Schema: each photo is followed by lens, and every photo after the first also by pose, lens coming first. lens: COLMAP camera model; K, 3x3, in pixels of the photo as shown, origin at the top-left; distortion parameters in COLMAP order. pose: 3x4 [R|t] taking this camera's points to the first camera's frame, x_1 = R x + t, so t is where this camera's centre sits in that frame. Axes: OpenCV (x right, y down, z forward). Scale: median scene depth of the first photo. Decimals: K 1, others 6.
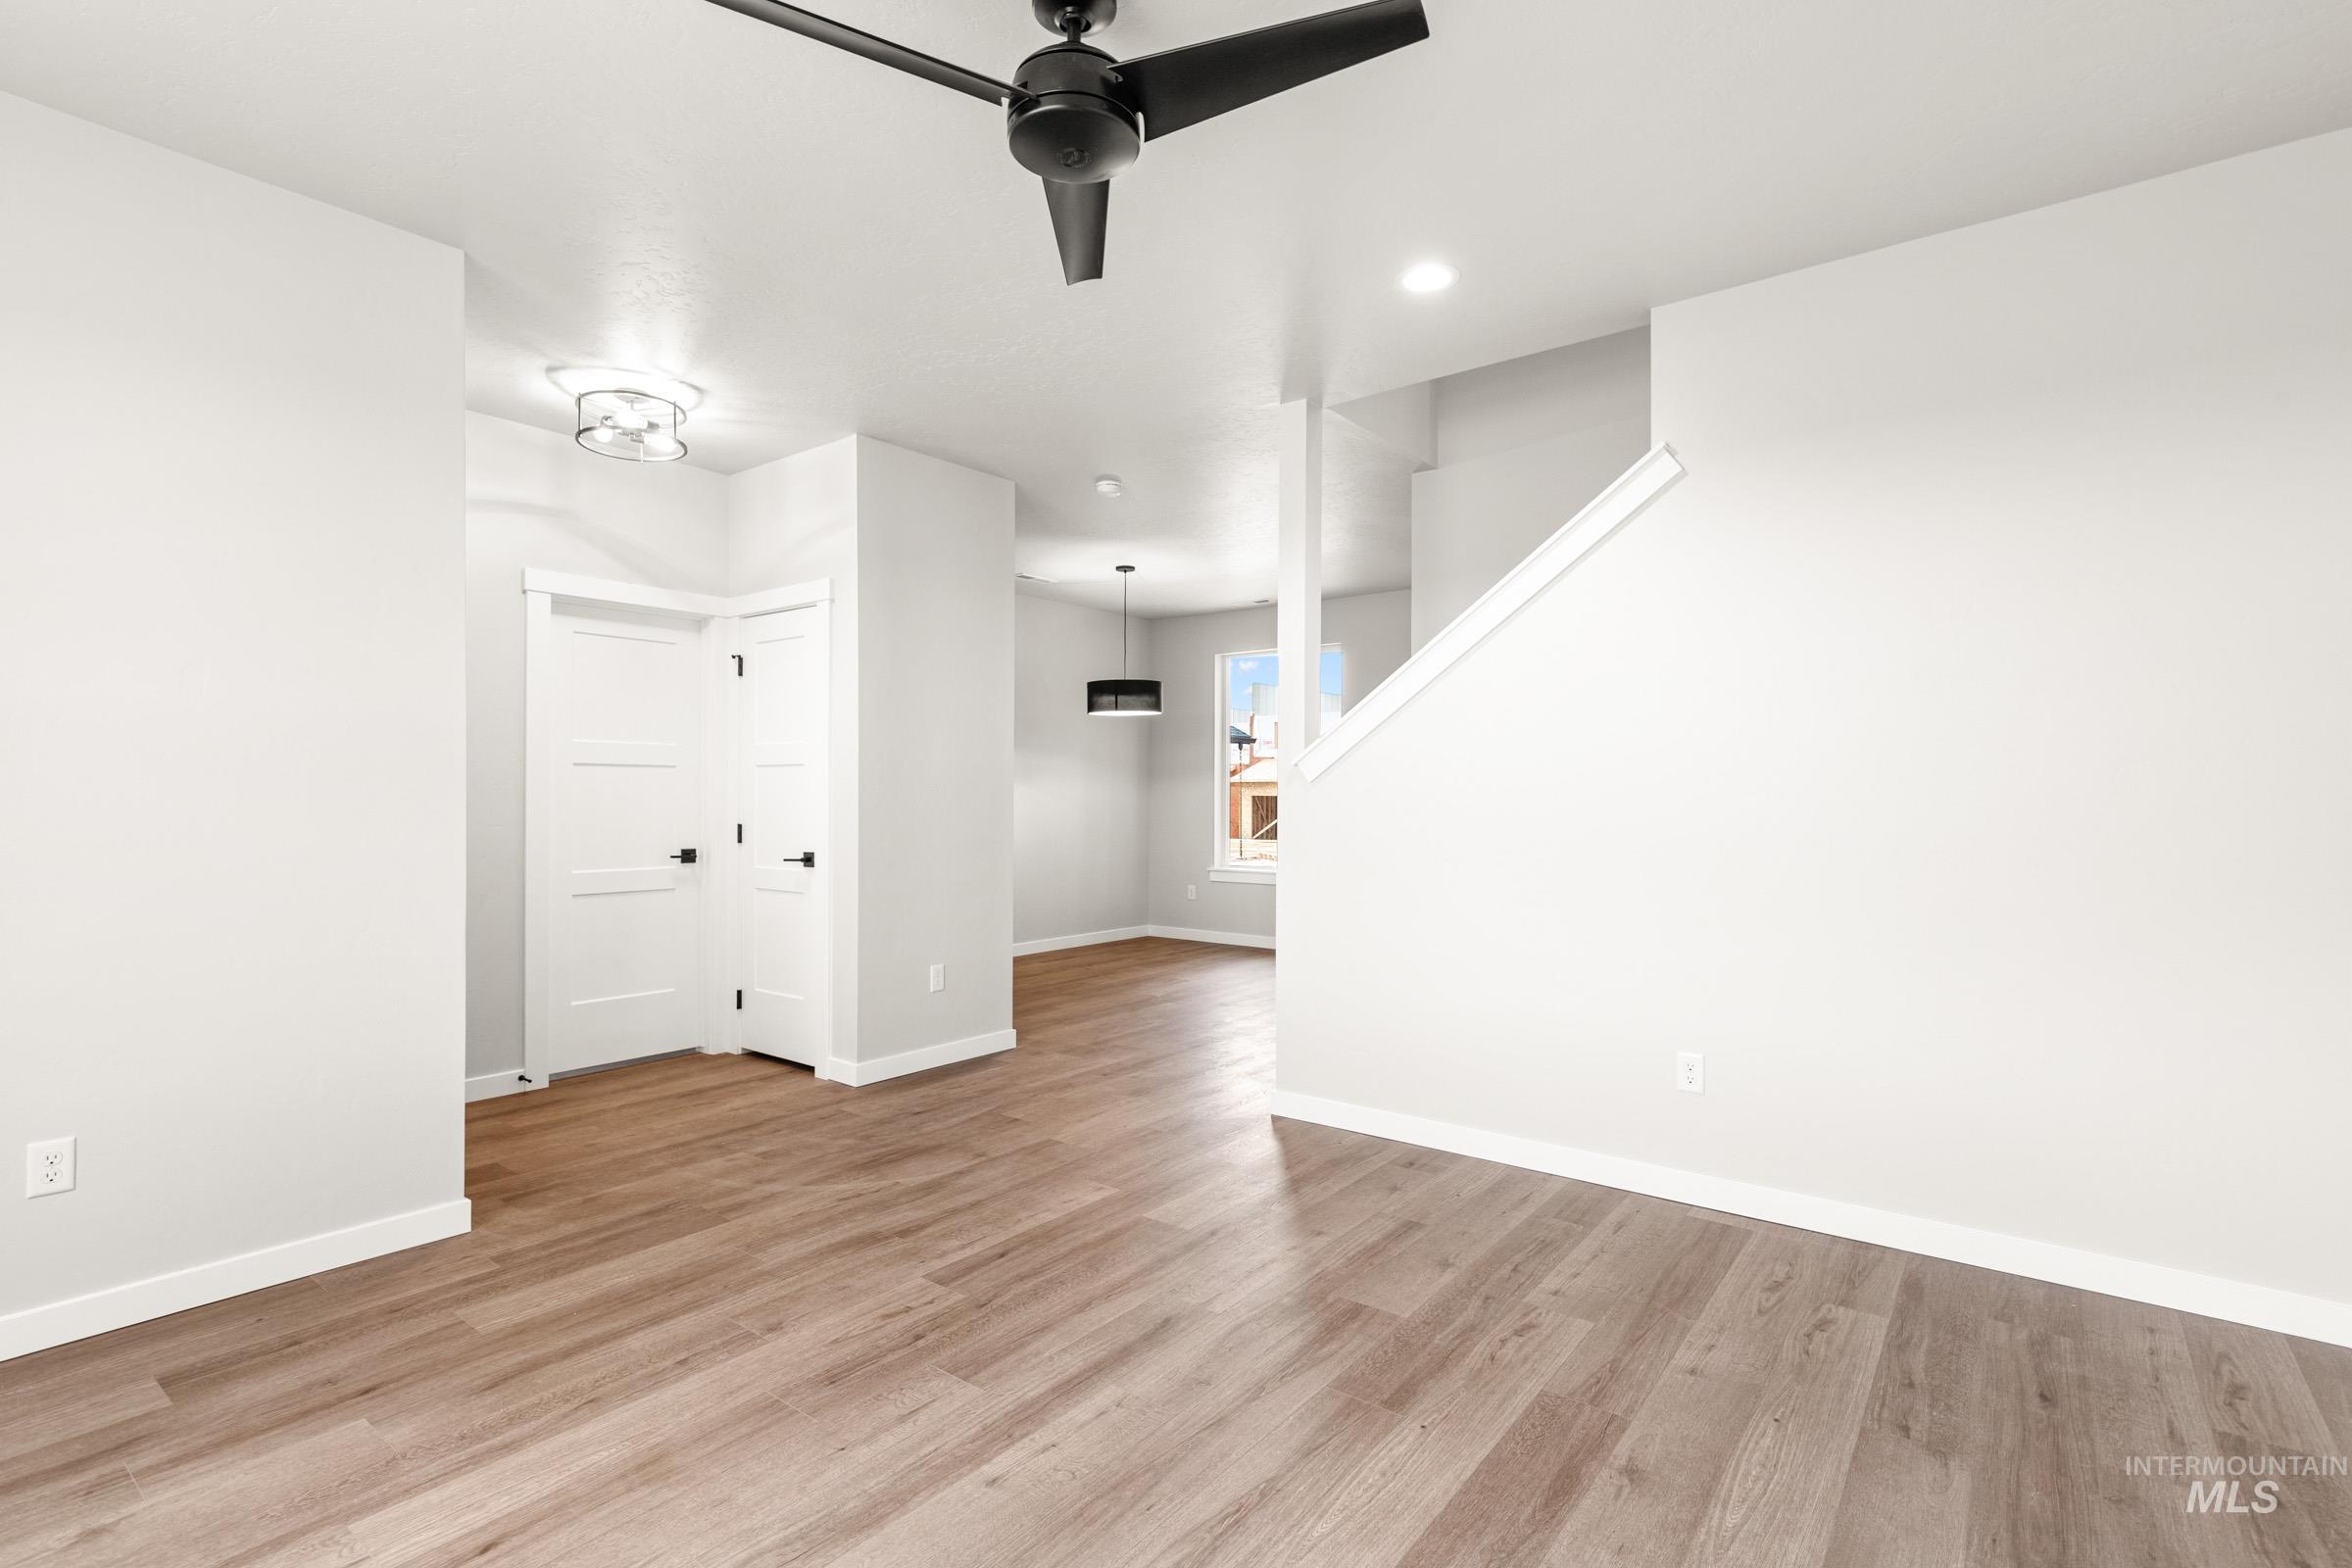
lens RADIAL K [[1105.0, 0, 1159.1], [0, 1105.0, 788.7], [0, 0, 1]] dist [0.000755, -0.000855]
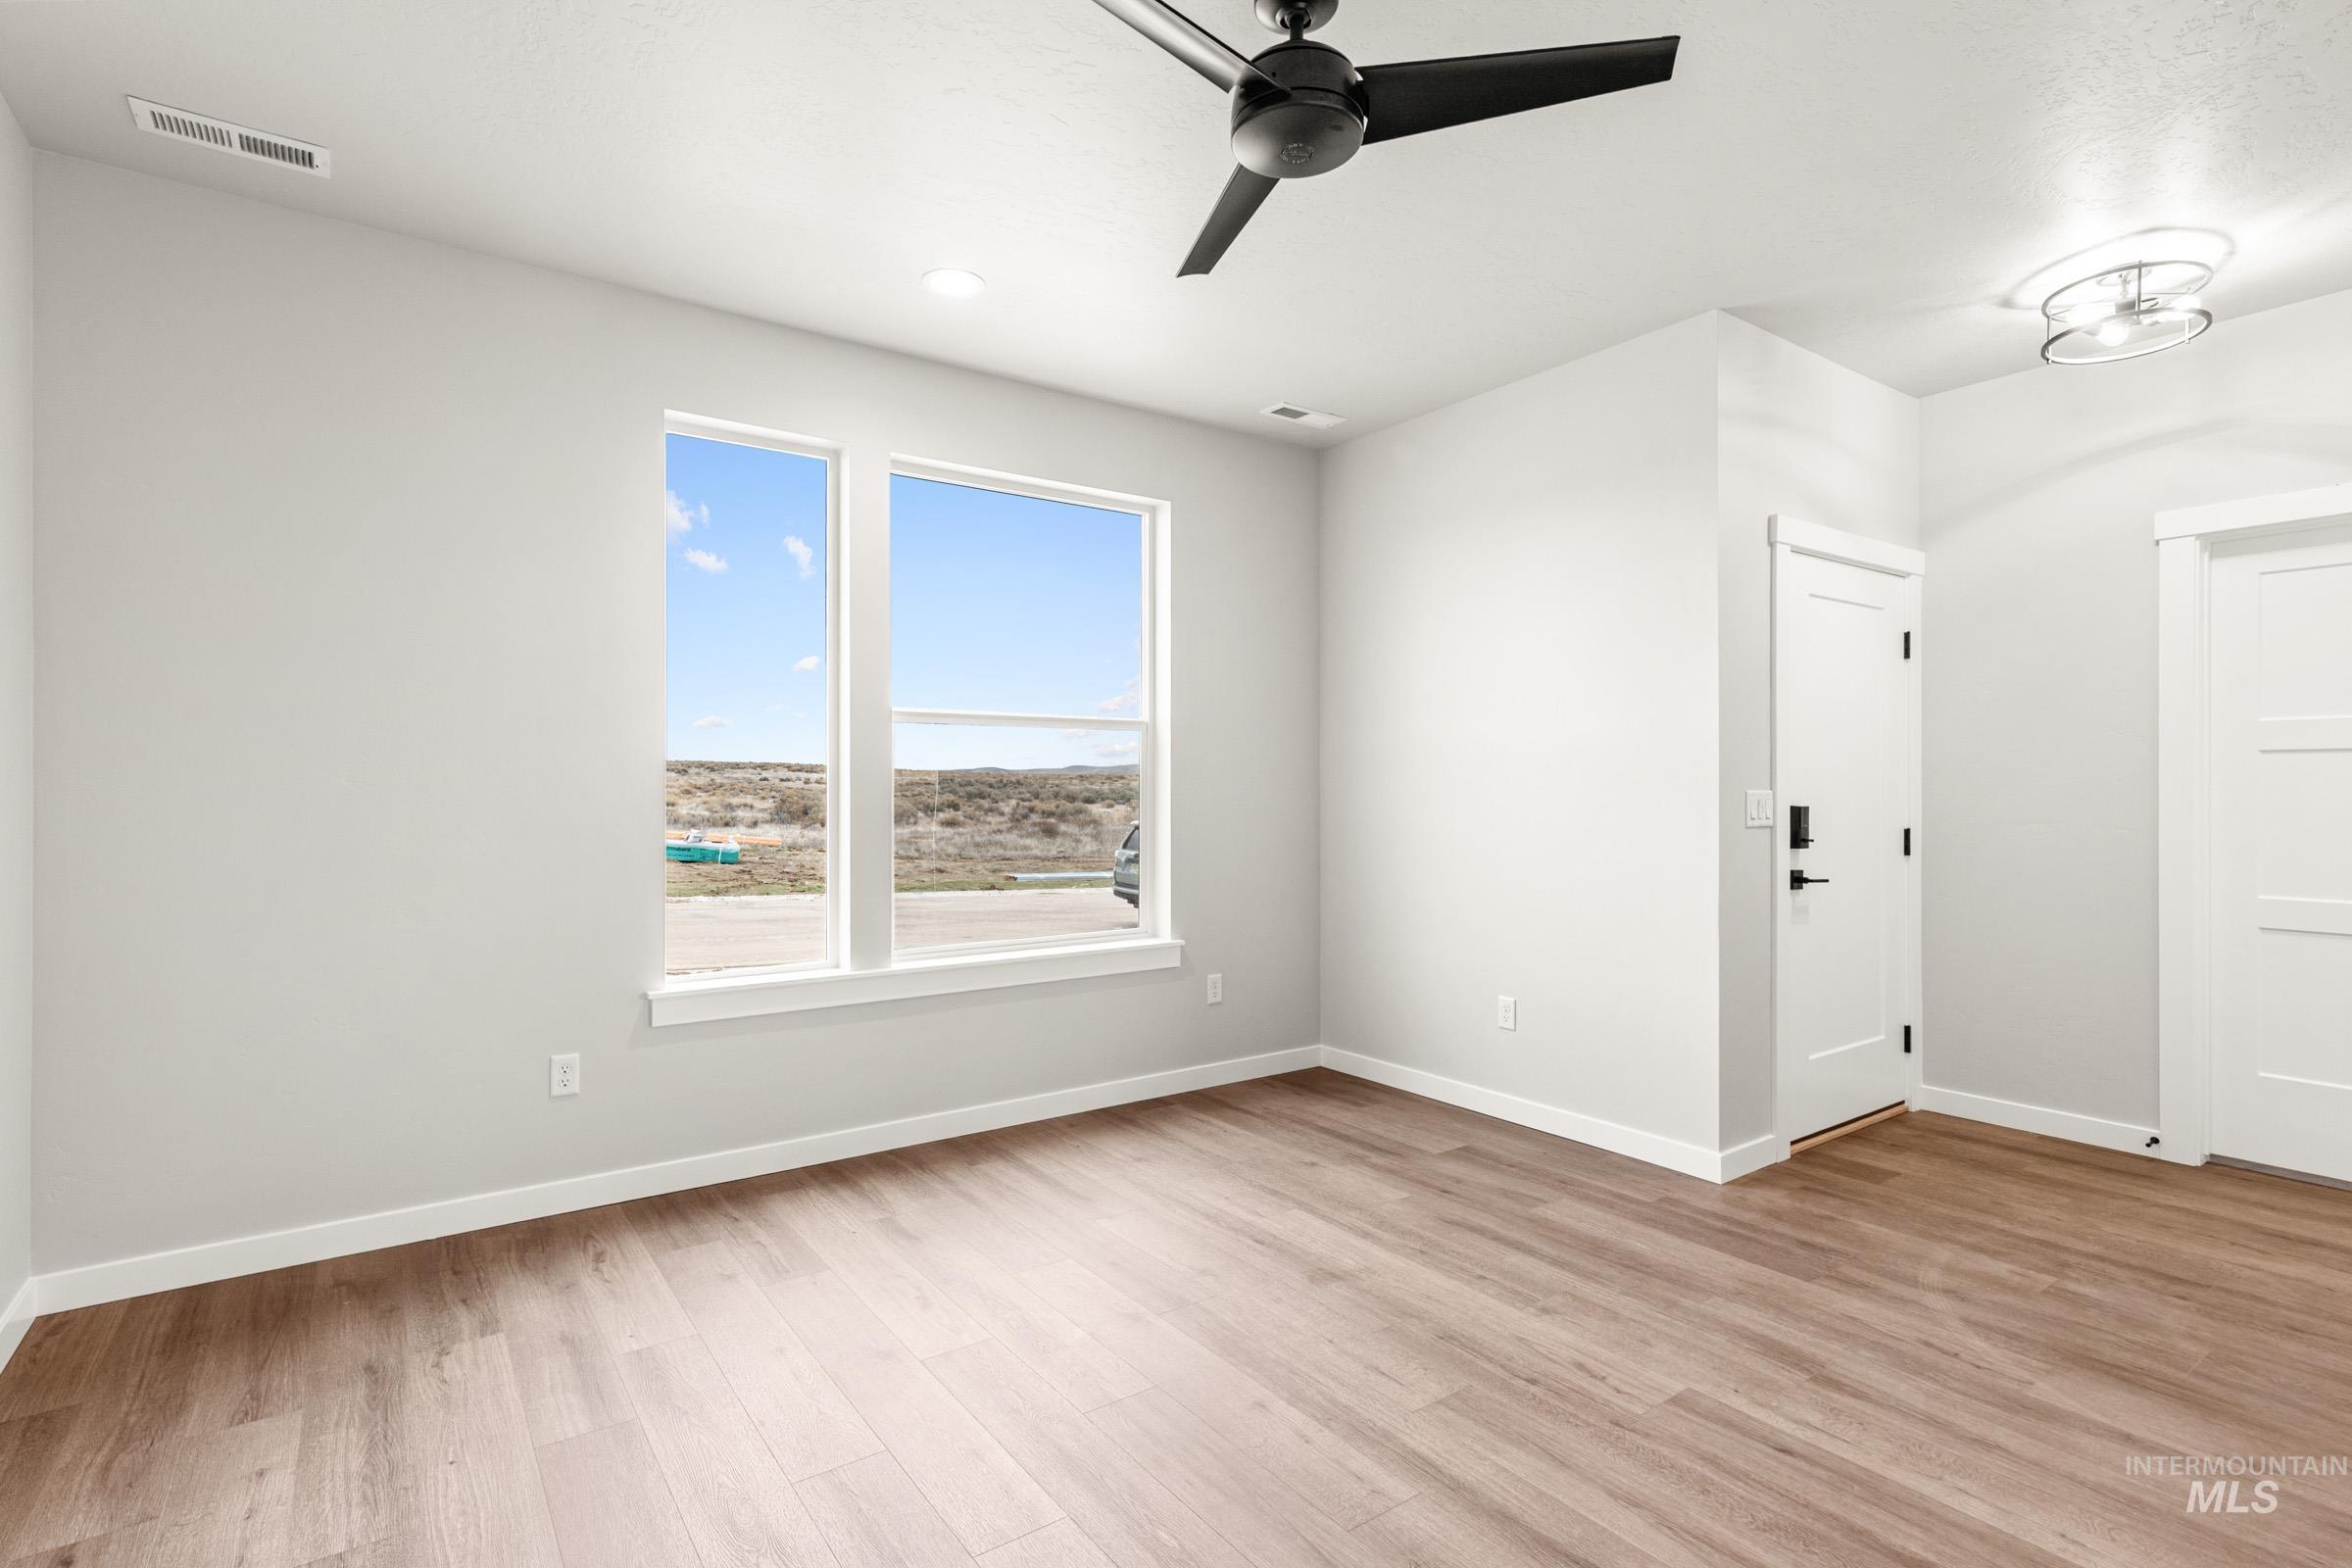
lens RADIAL K [[1105.0, 0, 1158.4], [0, 1105.0, 781.9], [0, 0, 1]] dist [0.000755, -0.000855]
pose [[-0.281033, -0.007492, -0.959669, 0.620621], [0.002755, 0.999959, -0.008613, 0.003889], [0.959694, -0.005065, -0.281001, 0.790327]]
